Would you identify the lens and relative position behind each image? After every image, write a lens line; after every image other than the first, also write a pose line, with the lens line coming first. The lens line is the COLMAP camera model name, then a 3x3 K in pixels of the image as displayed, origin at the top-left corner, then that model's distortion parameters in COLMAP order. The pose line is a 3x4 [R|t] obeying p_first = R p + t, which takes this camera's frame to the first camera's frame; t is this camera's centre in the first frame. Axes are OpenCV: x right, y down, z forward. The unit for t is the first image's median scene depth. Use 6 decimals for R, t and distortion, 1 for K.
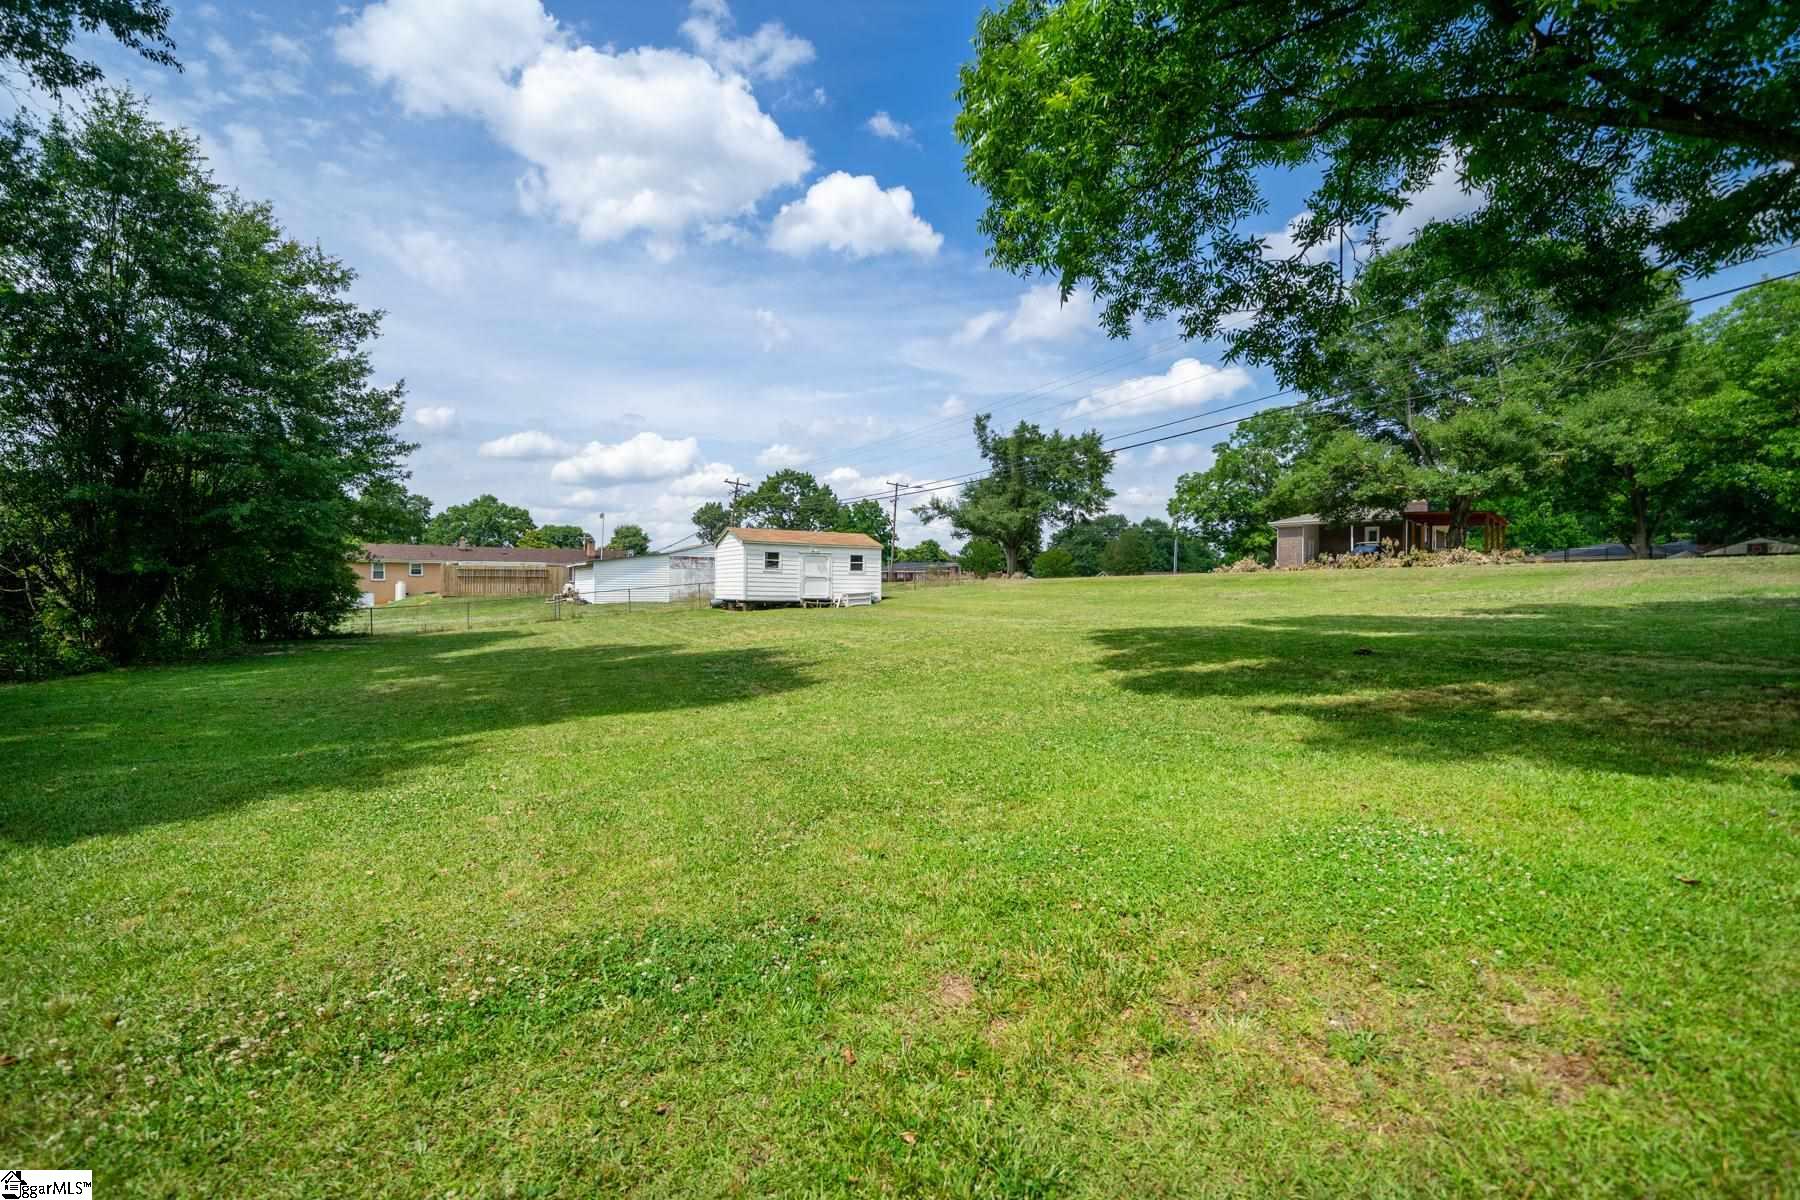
lens RADIAL K [[809.8, 0, 906.8], [0, 809.8, 594.9], [0, 0, 1]] dist [-0.002250, -0.000059]
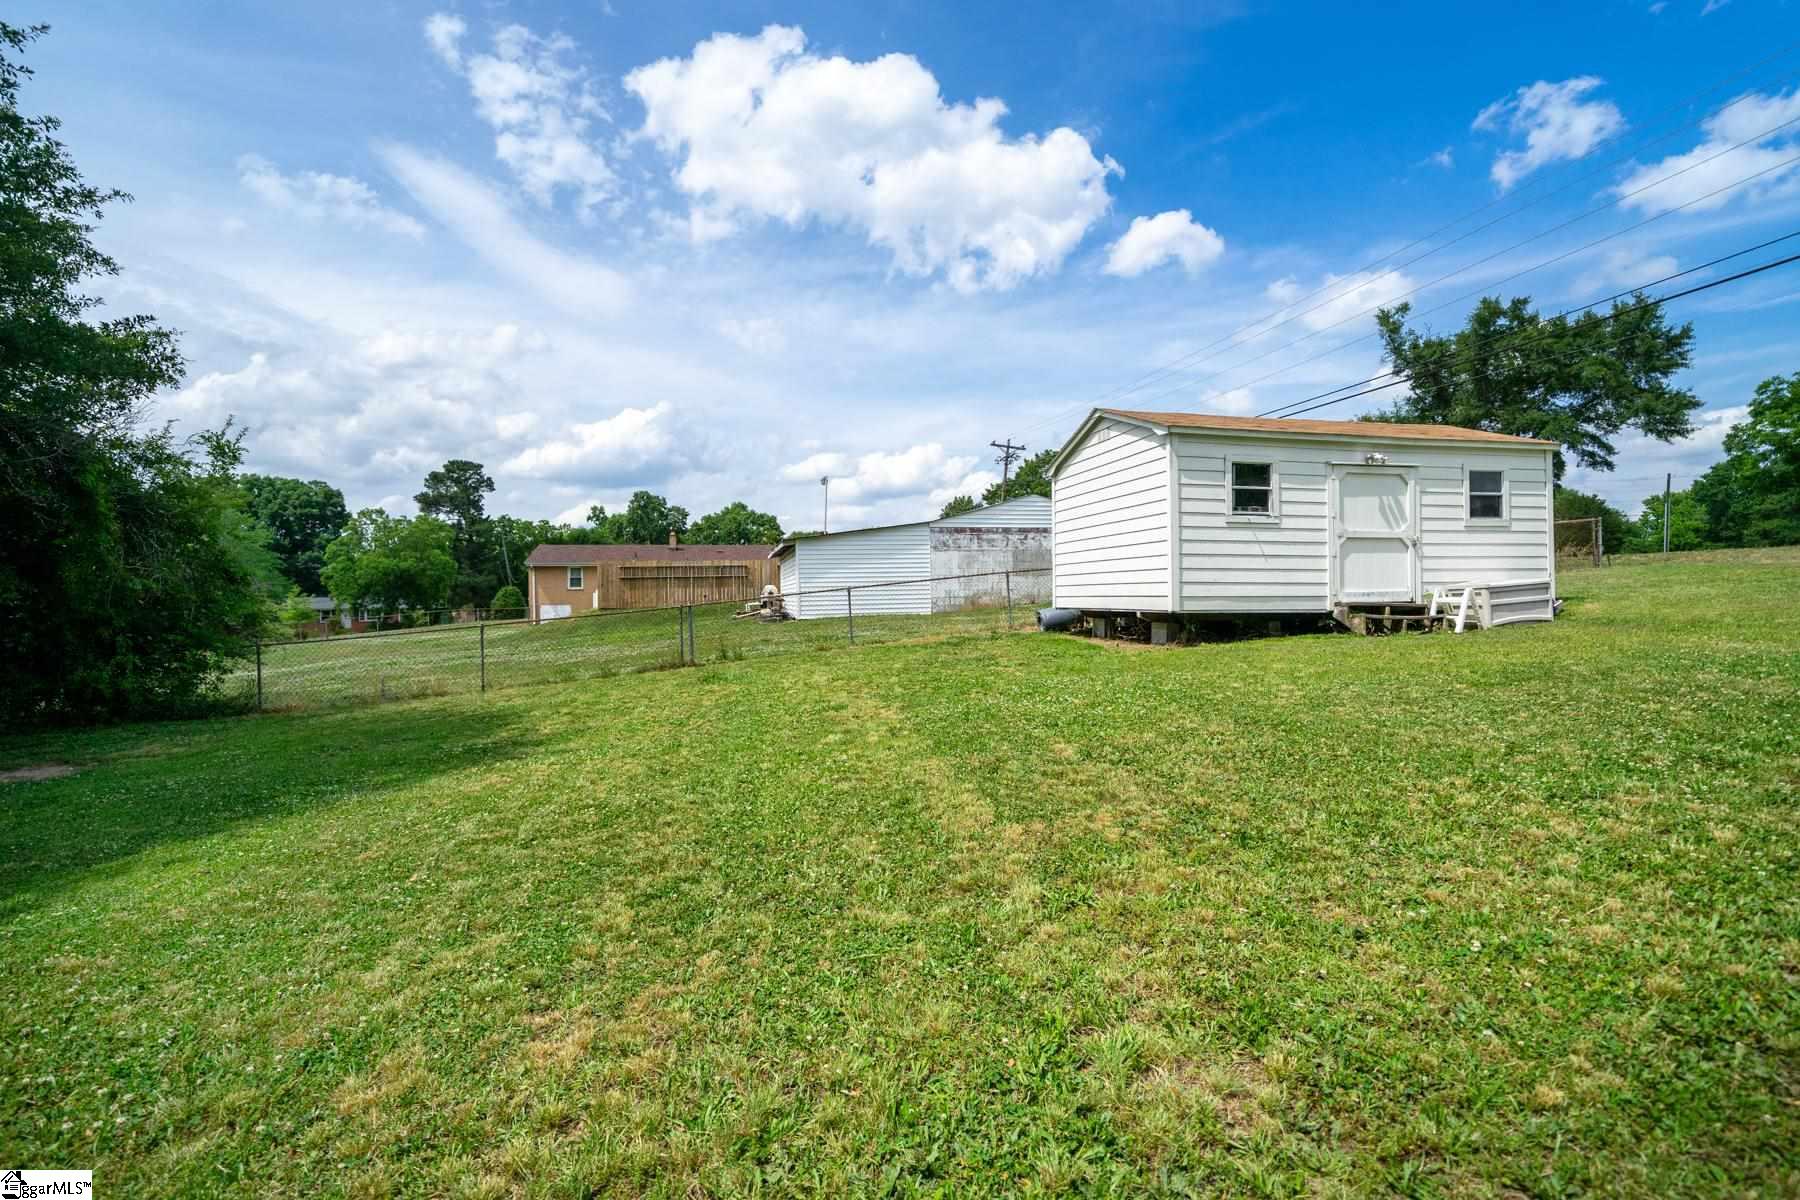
lens RADIAL K [[827.9, 0, 899.8], [0, 827.9, 599.7], [0, 0, 1]] dist [-0.000016, -0.000003]
pose [[0.954284, -0.016129, -0.298467, -0.093226], [0.016308, 0.999865, -0.001888, 0.000231], [0.298457, -0.003065, 0.954418, 0.294400]]
